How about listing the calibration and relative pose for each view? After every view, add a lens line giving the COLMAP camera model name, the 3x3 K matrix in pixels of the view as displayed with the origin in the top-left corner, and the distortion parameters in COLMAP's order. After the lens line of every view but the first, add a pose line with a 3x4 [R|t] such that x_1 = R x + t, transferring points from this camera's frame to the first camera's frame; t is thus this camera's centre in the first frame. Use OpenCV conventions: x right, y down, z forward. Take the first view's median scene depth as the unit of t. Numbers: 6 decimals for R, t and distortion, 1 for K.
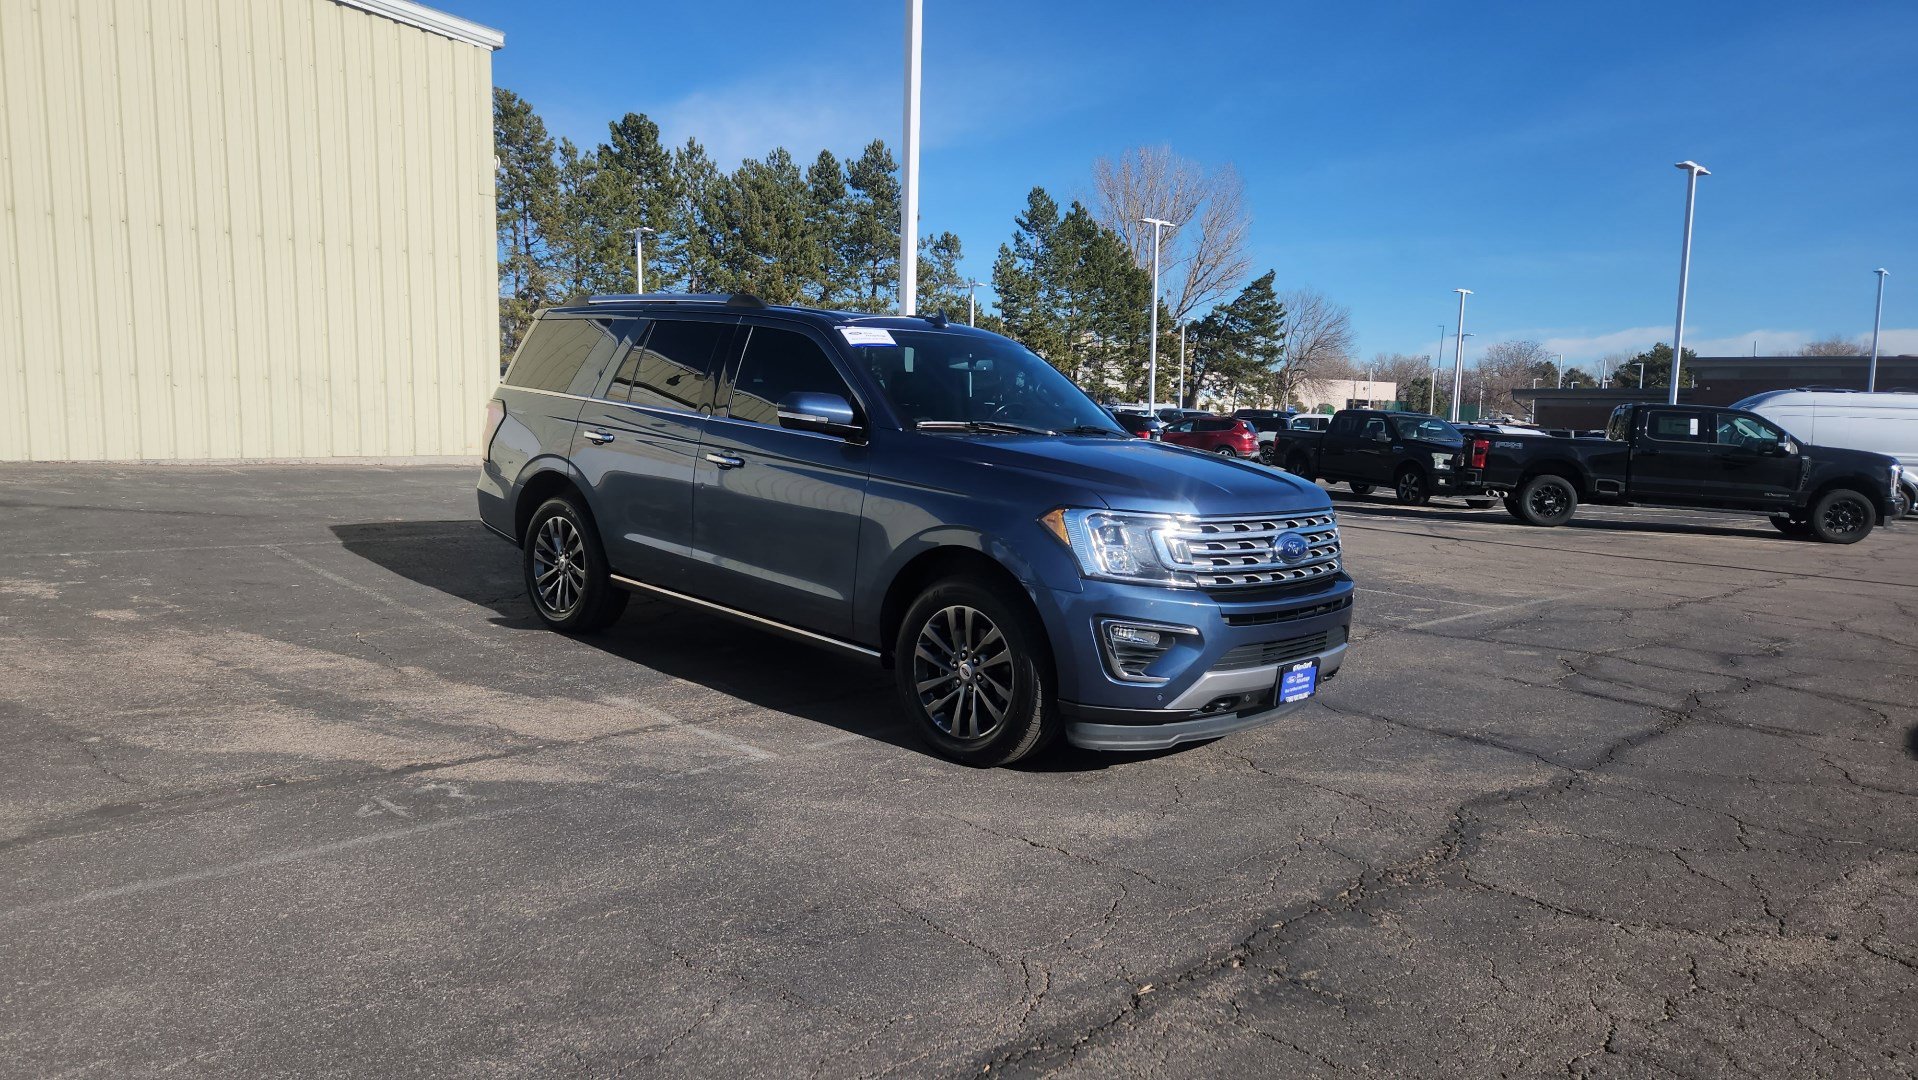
lens RADIAL K [[1282.7, 0, 928.6], [0, 1282.7, 564.9], [0, 0, 1]] dist [0.075051, -0.060861]
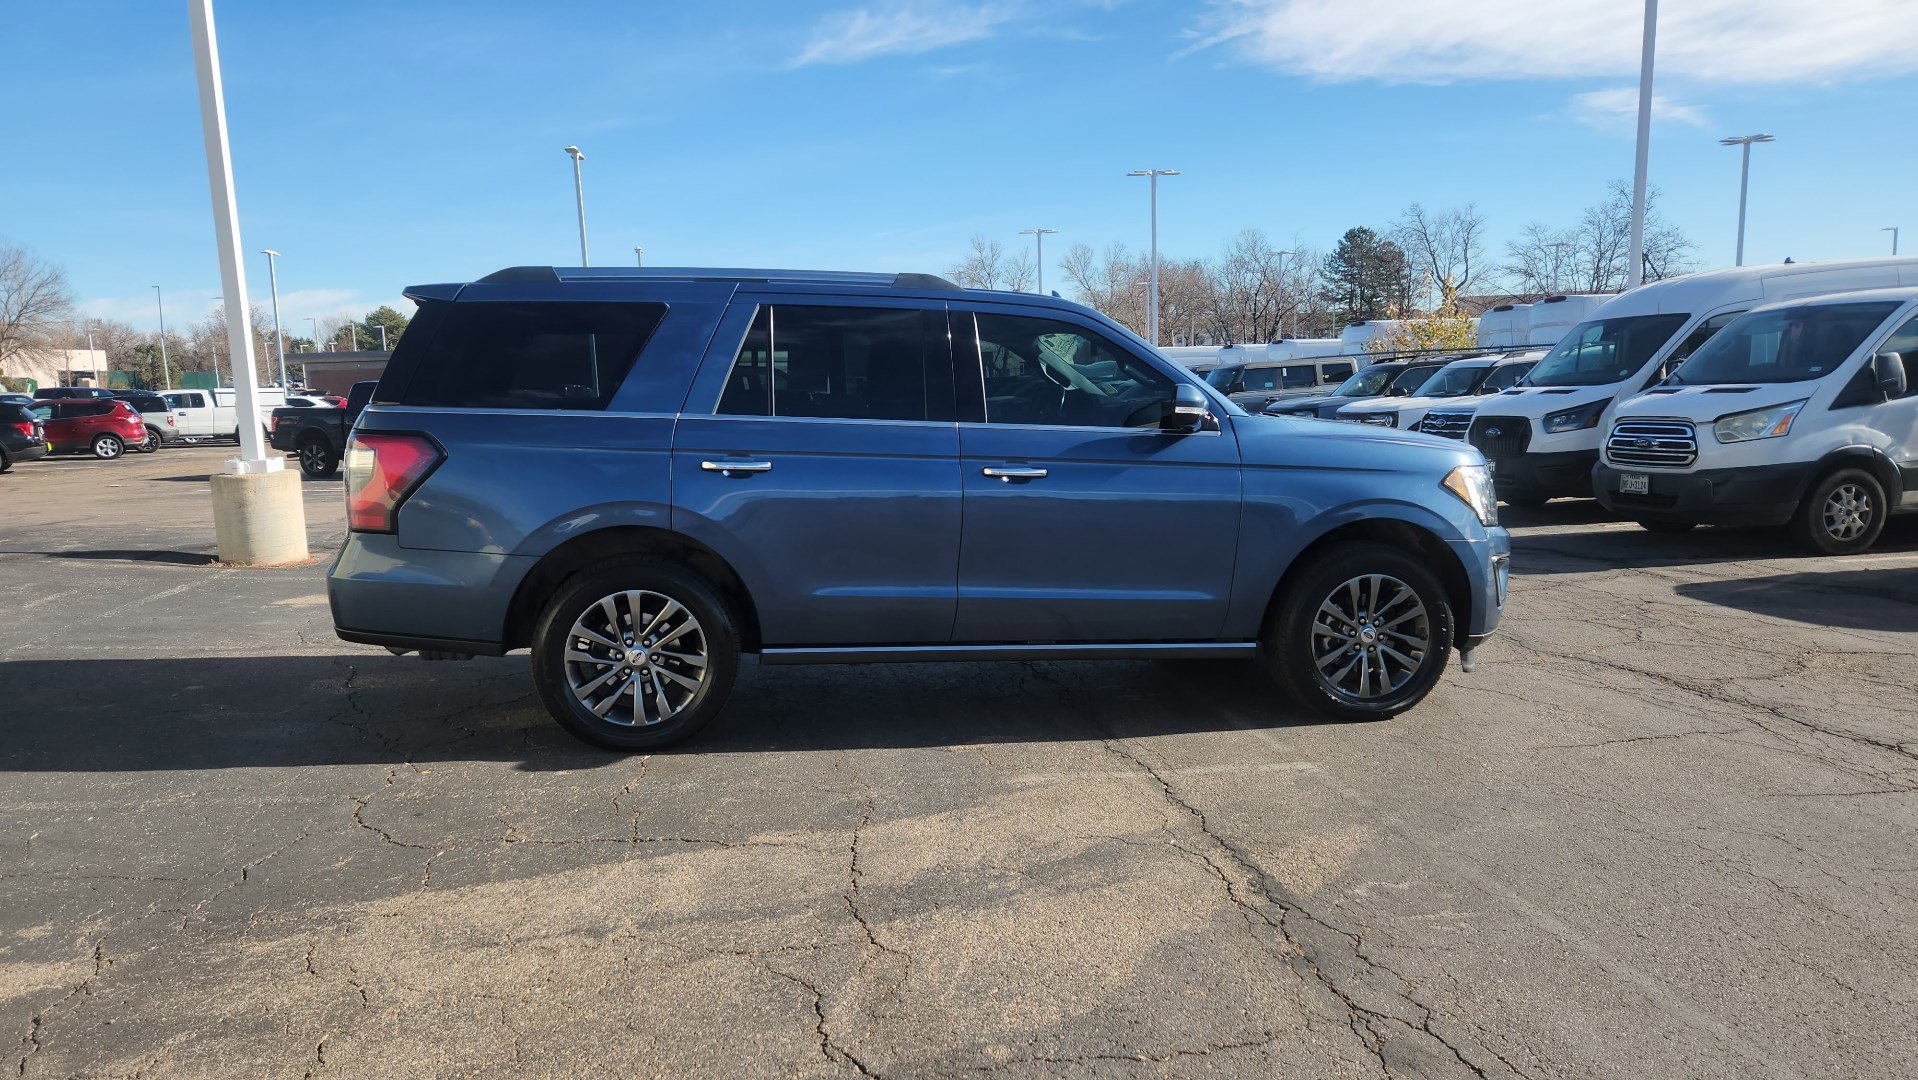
lens RADIAL K [[1277.6, 0, 938.8], [0, 1277.6, 566.0], [0, 0, 1]] dist [0.067720, -0.049909]
pose [[0.588982, -0.168742, 0.790333, -0.255909], [0.145078, 0.984148, 0.102006, -0.033884], [-0.795017, 0.054580, 0.604127, 0.158614]]
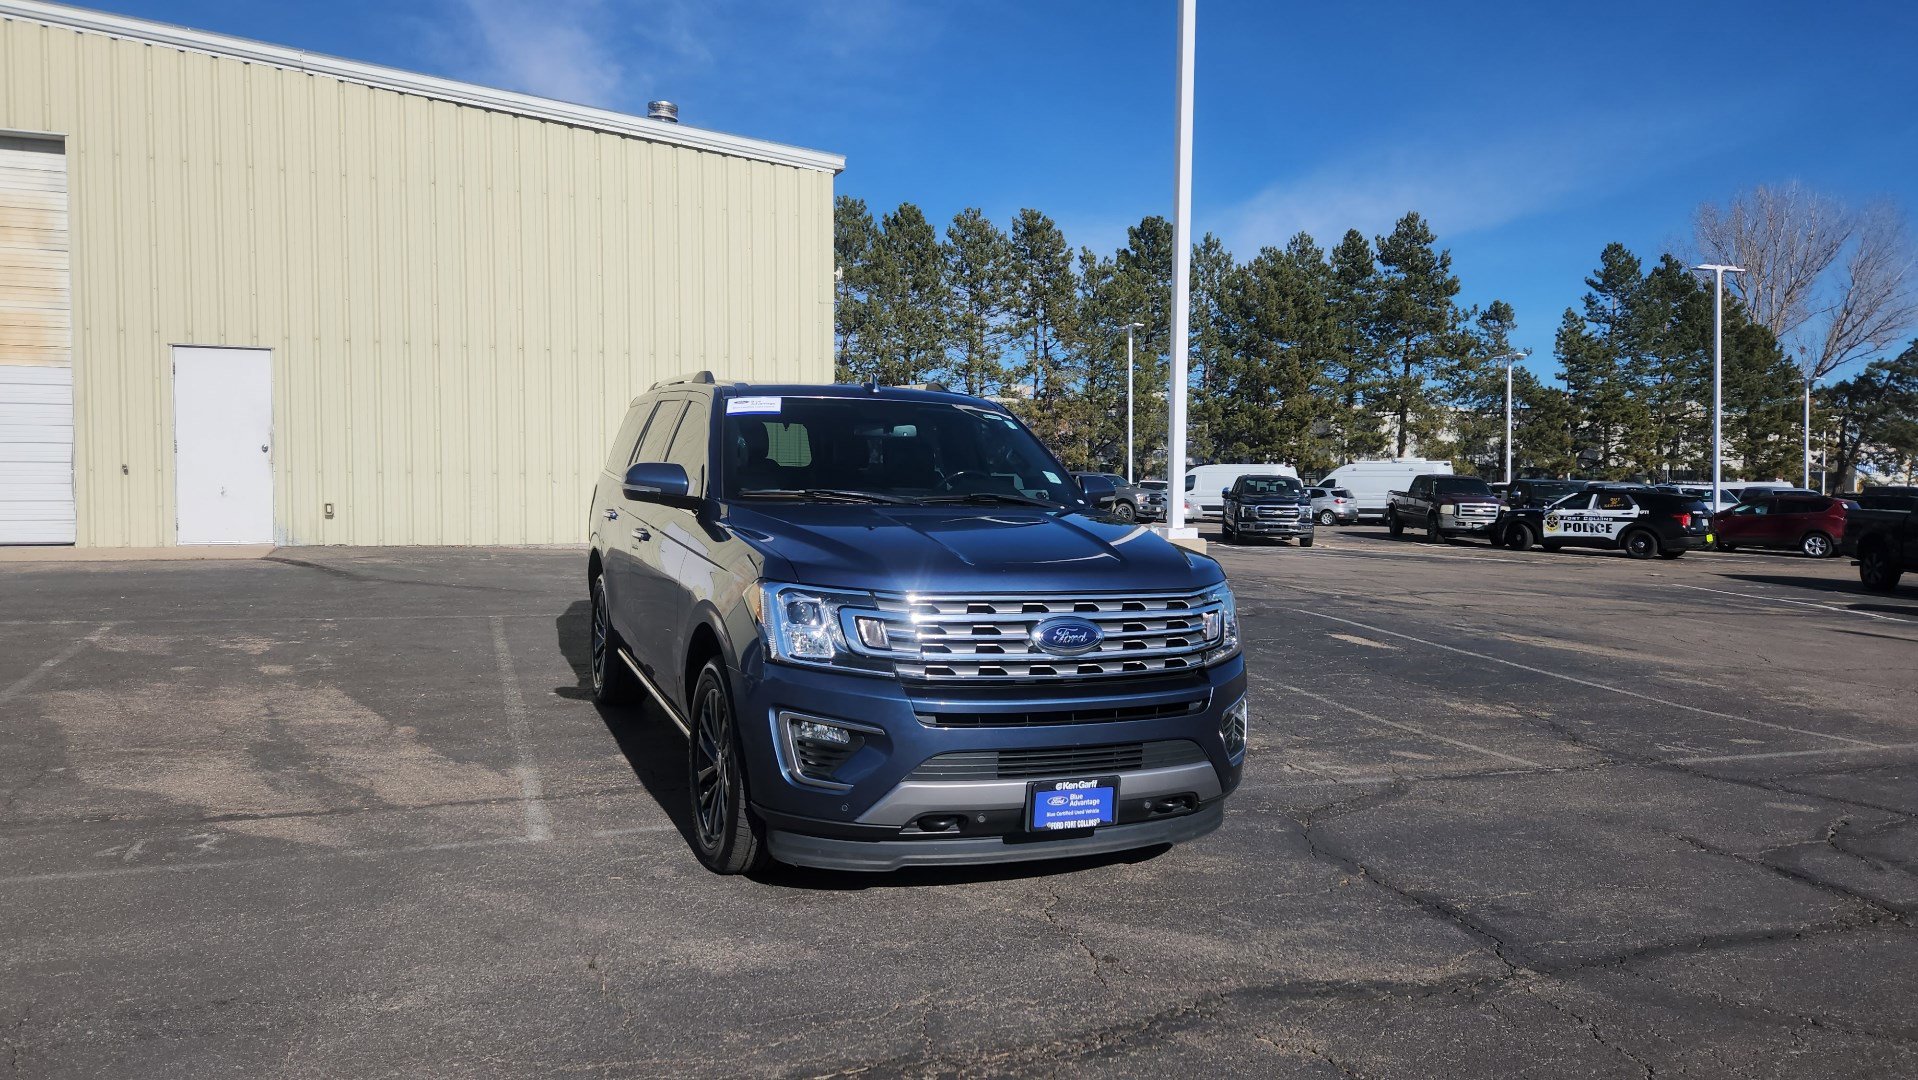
lens RADIAL K [[1282.7, 0, 922.9], [0, 1282.7, 538.7], [0, 0, 1]] dist [0.075051, -0.060861]
pose [[0.907474, -0.002498, -0.420101, 0.135492], [-0.035573, 0.995934, -0.082764, -0.001063], [0.418600, 0.090050, 0.903695, 0.056845]]
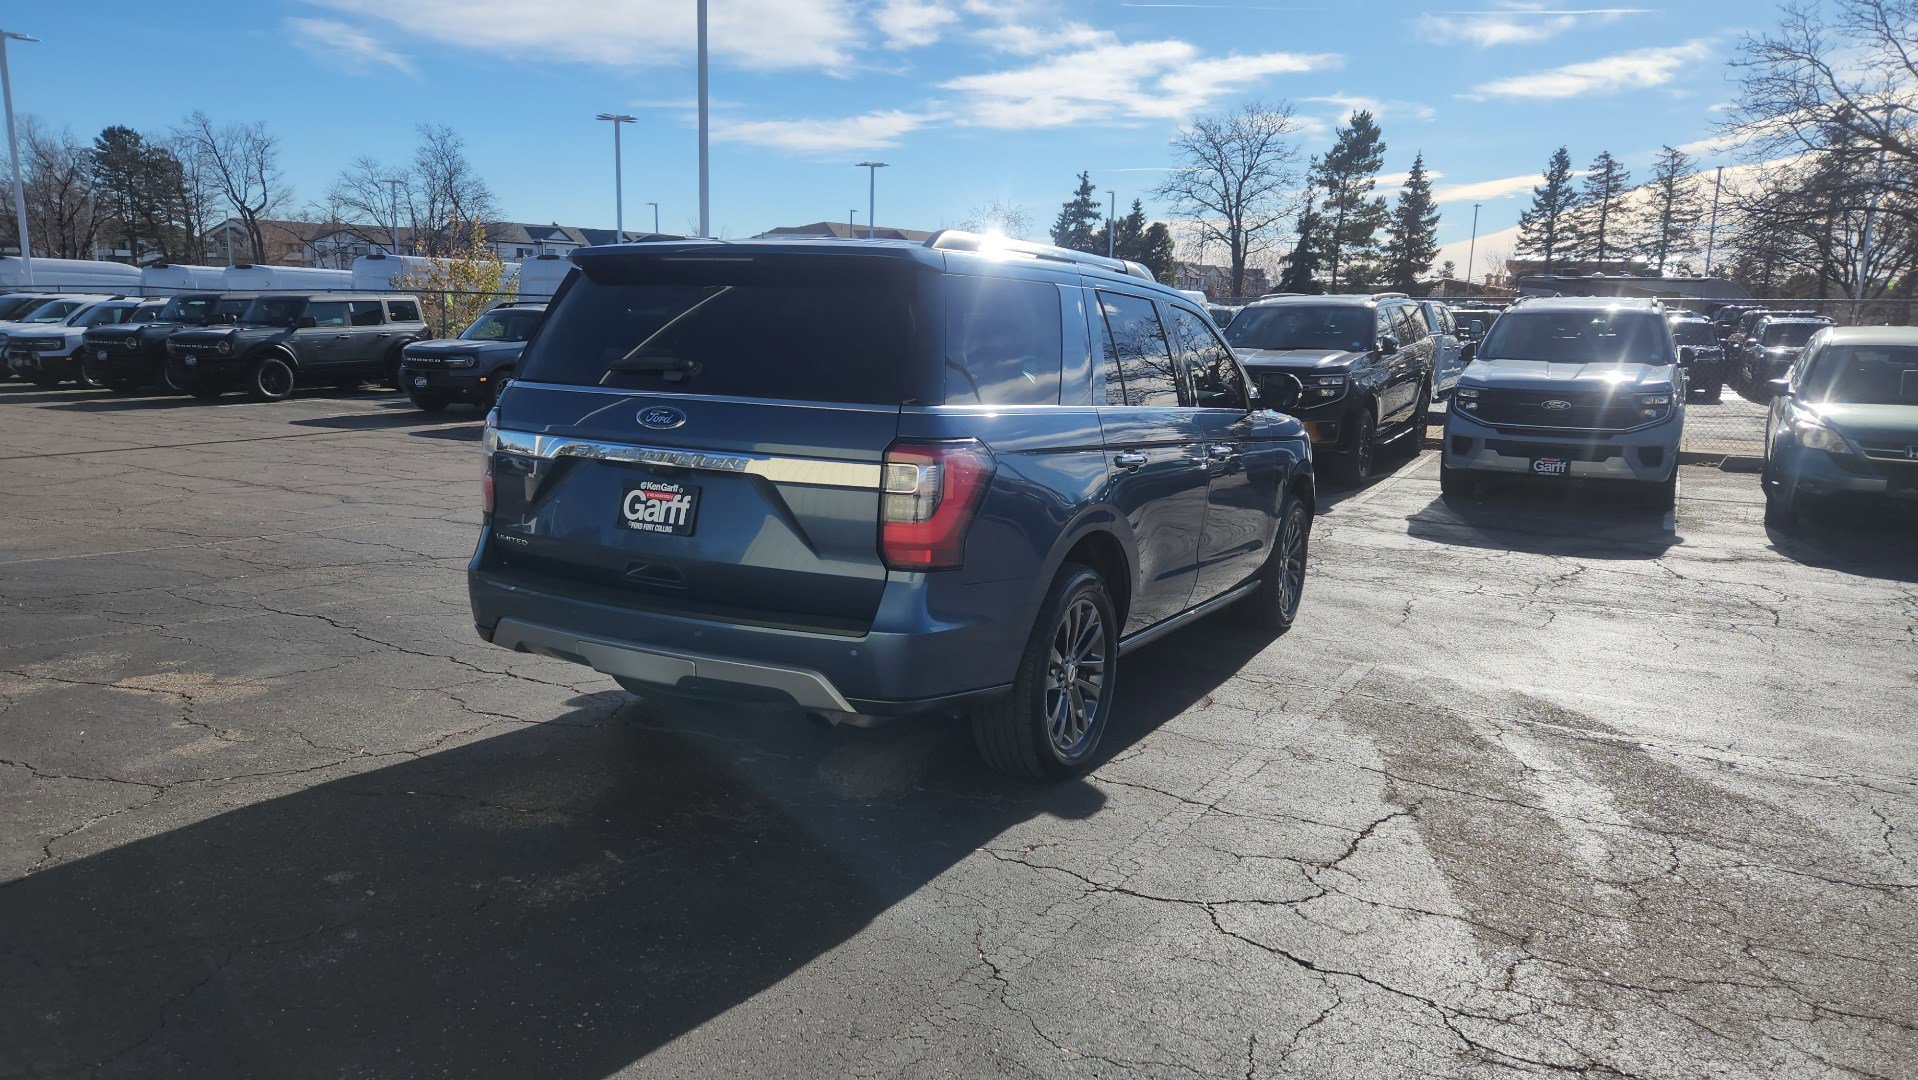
lens RADIAL K [[1277.6, 0, 930.5], [0, 1277.6, 563.5], [0, 0, 1]] dist [0.067720, -0.049909]
pose [[-0.253743, -0.231225, 0.939228, -0.298293], [0.083984, 0.962074, 0.259539, -0.078452], [-0.963619, 0.144737, -0.224700, 0.423041]]
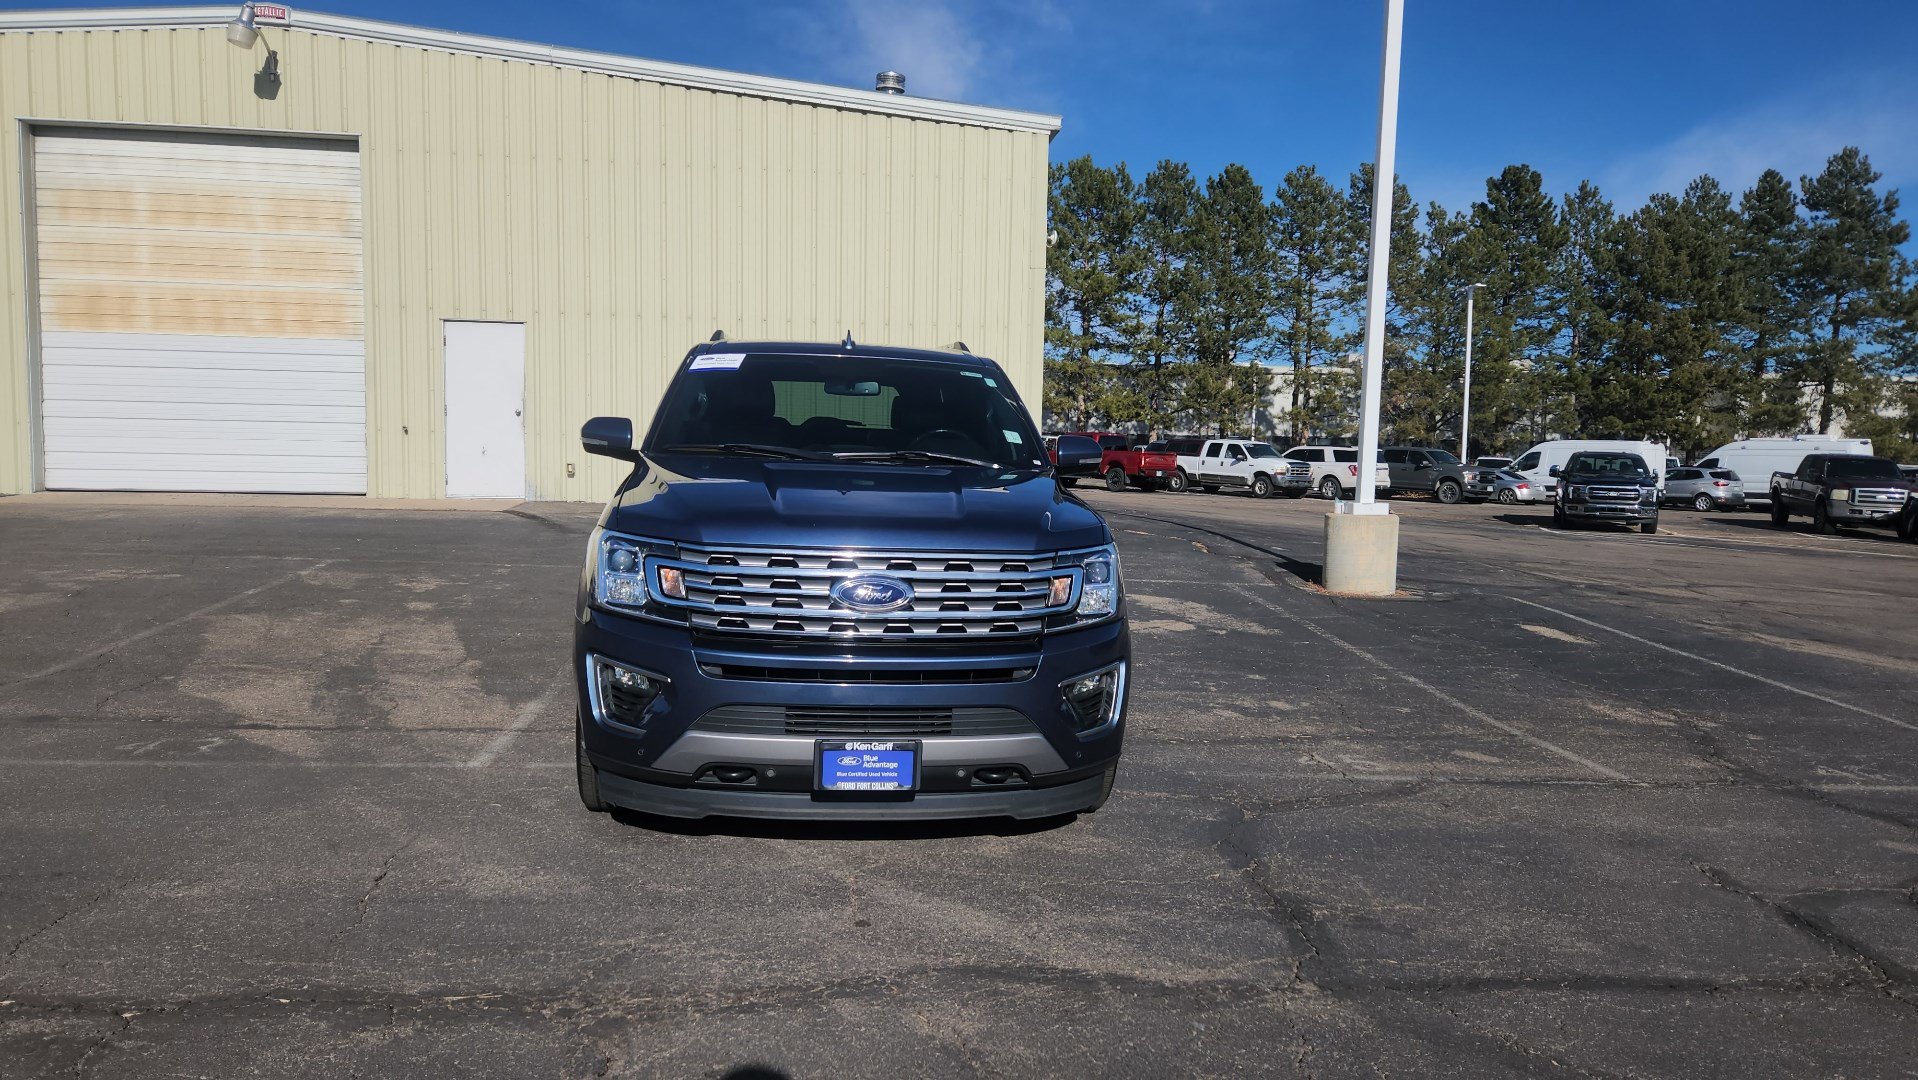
lens RADIAL K [[1283.1, 0, 924.9], [0, 1283.1, 553.9], [0, 0, 1]] dist [0.068799, -0.050992]
pose [[0.767244, 0.039785, -0.640120, 0.202861], [-0.081236, 0.996064, -0.035461, -0.003135], [0.636190, 0.079207, 0.767456, 0.105109]]
